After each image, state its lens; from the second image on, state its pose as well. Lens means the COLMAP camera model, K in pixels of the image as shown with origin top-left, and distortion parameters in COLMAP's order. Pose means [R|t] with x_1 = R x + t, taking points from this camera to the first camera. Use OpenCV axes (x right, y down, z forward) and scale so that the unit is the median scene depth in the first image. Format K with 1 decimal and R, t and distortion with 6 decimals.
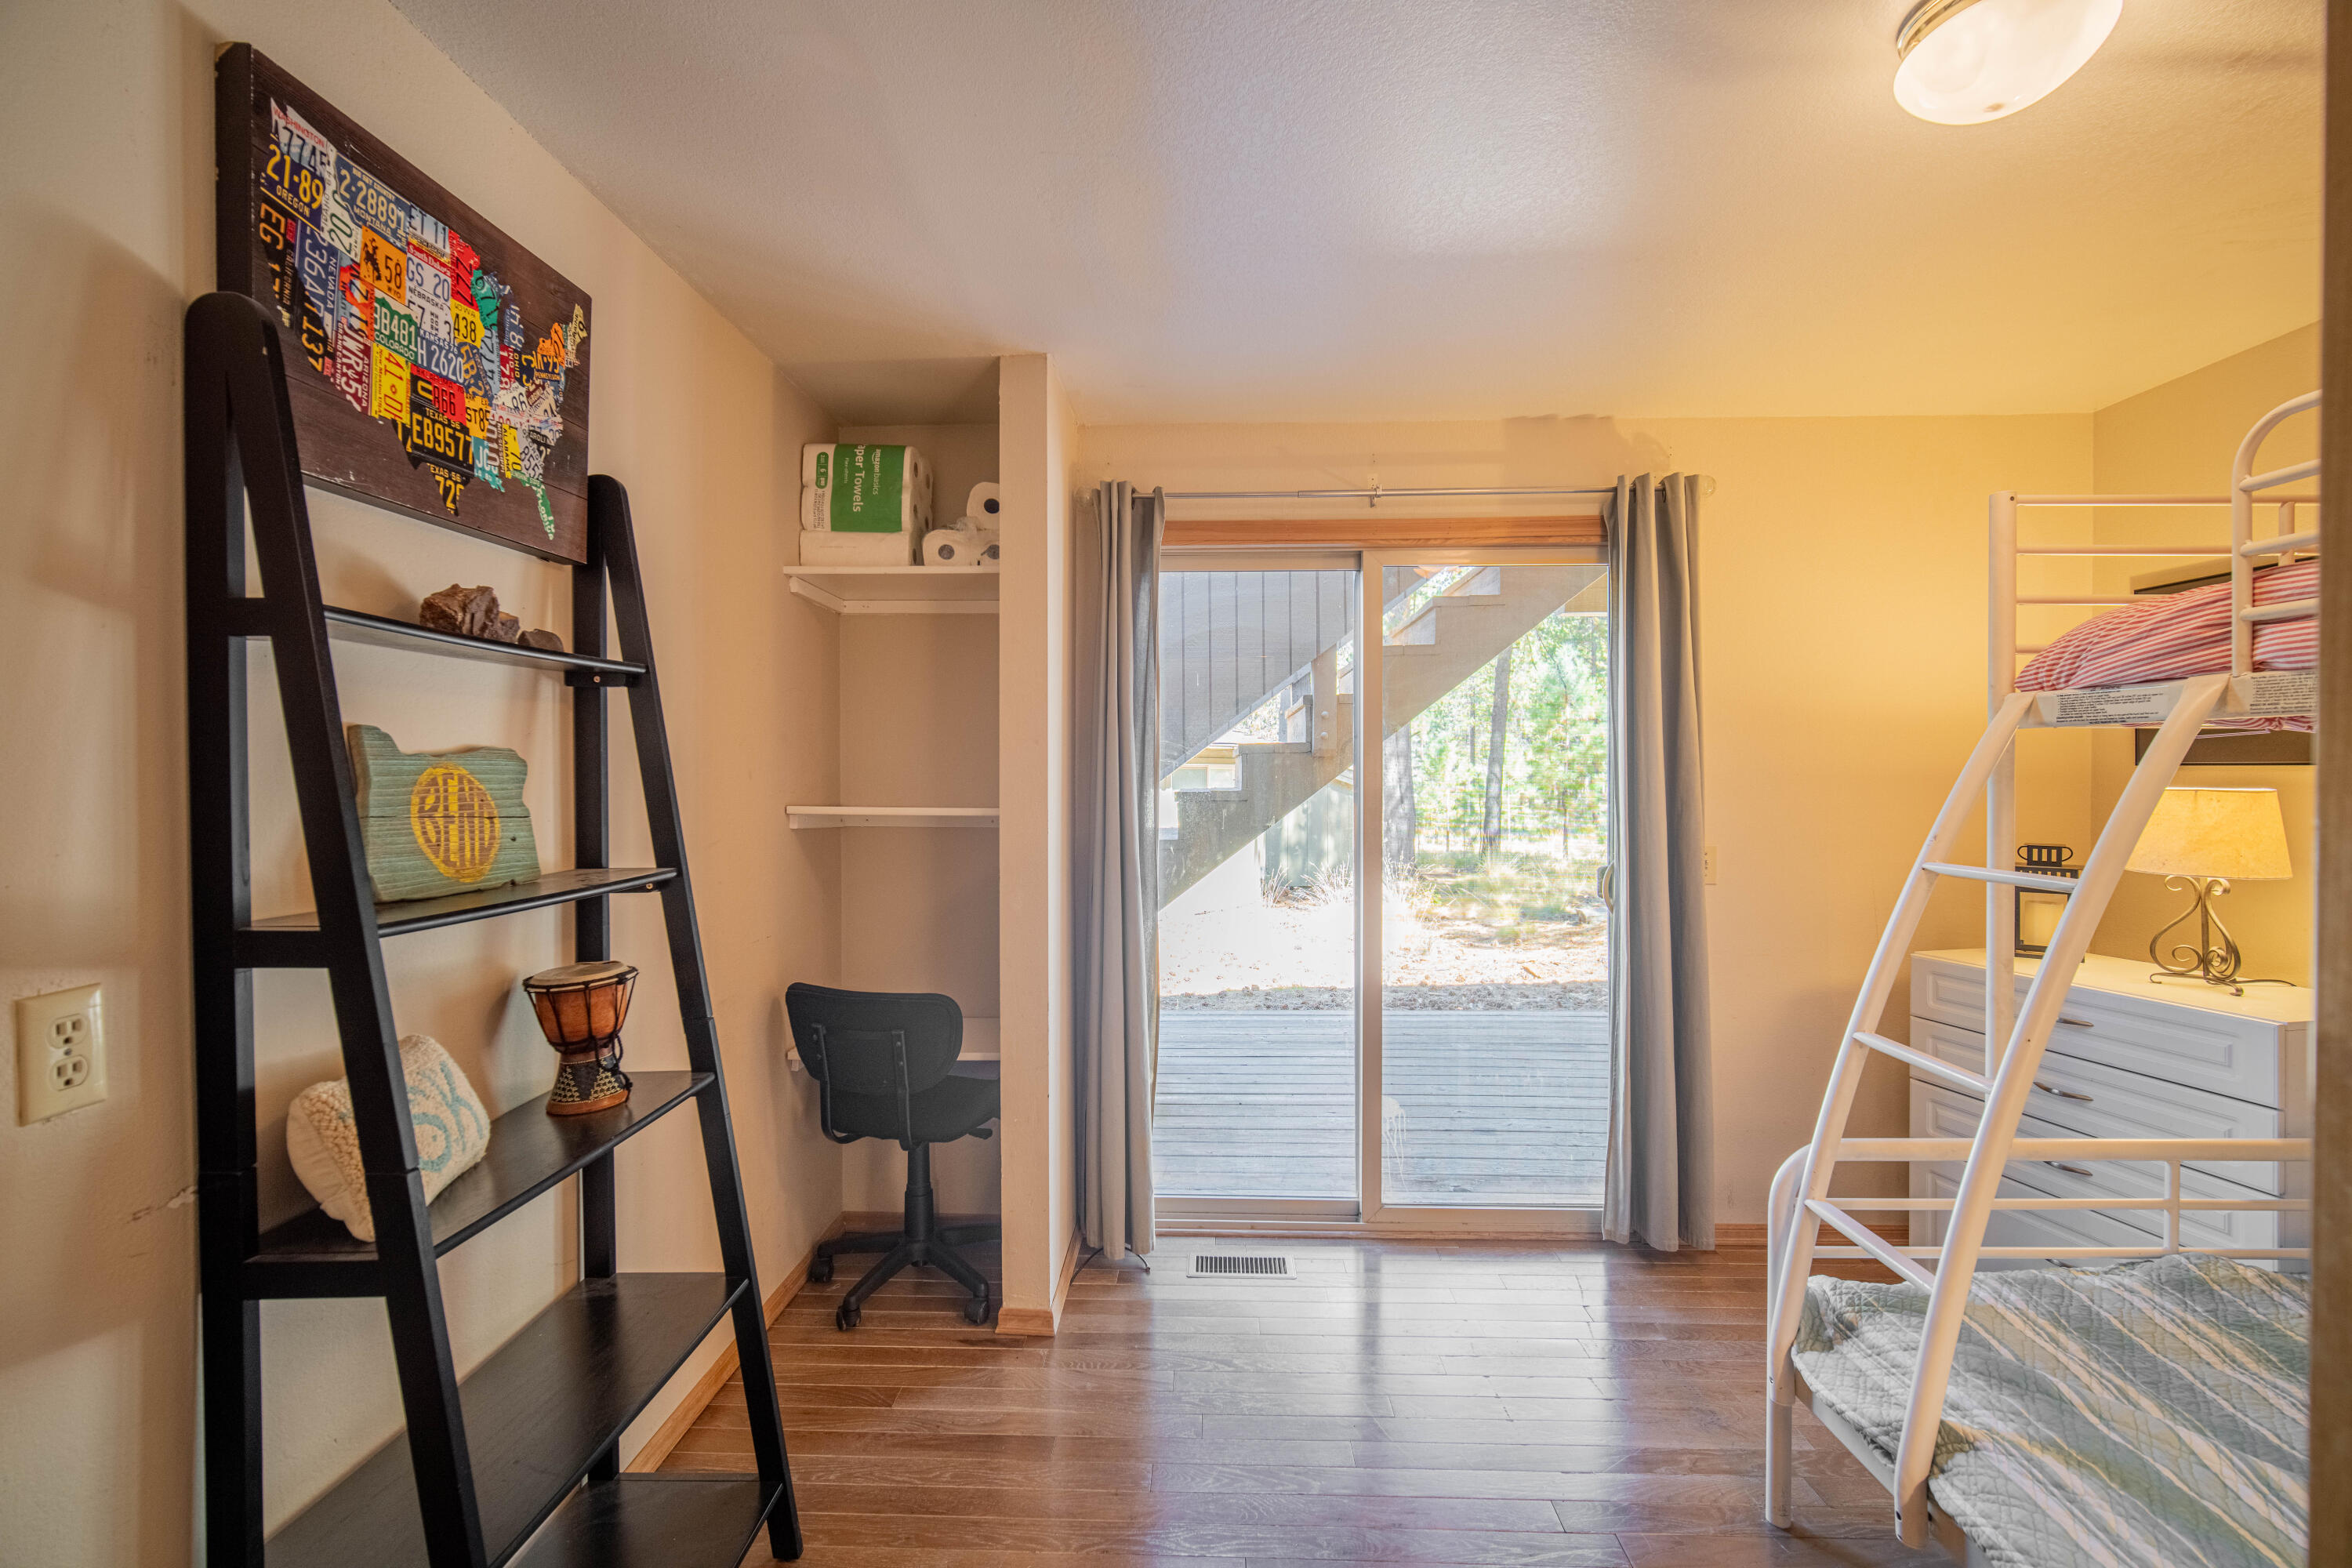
lens RADIAL K [[1022.6, 0, 1181.0], [0, 1022.6, 778.4], [0, 0, 1]] dist [-0.004929, 0.000287]
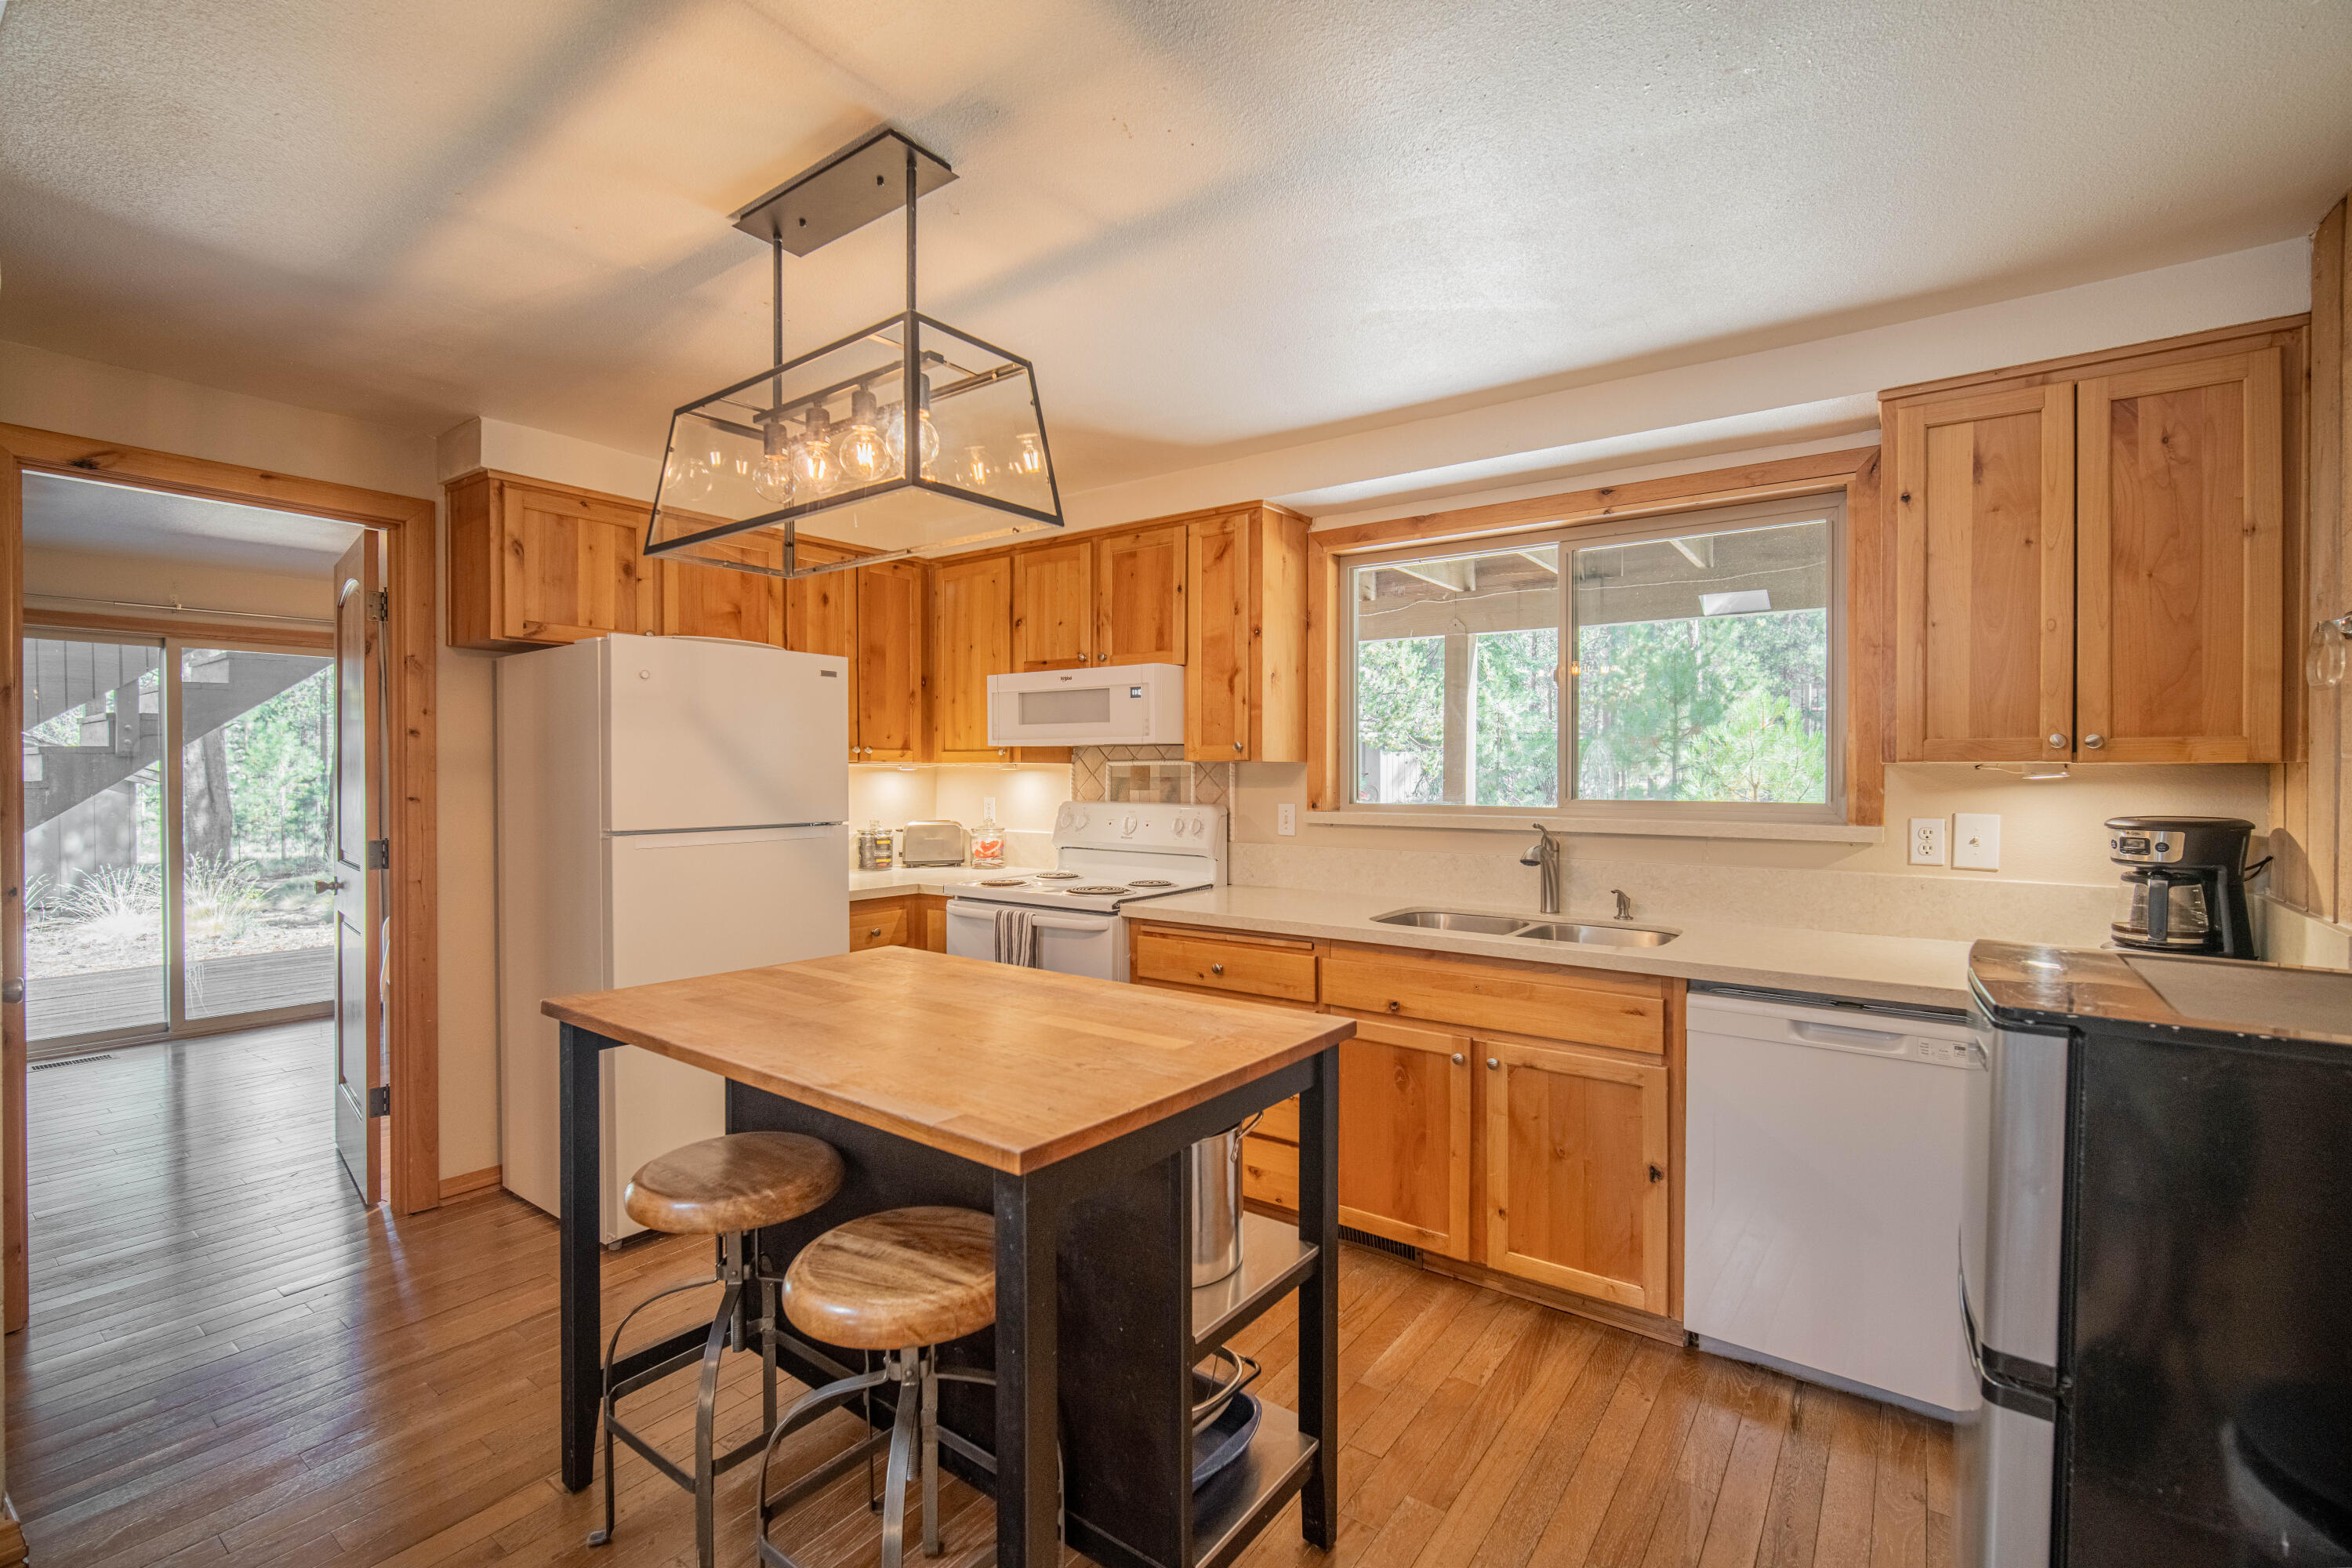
lens RADIAL K [[1022.6, 0, 1180.3], [0, 1022.6, 775.2], [0, 0, 1]] dist [-0.004929, 0.000287]
pose [[0.563915, -0.007887, 0.825795, -0.217940], [0.007074, 0.999964, 0.004719, 0.013755], [-0.825802, 0.003181, 0.563951, -1.085139]]
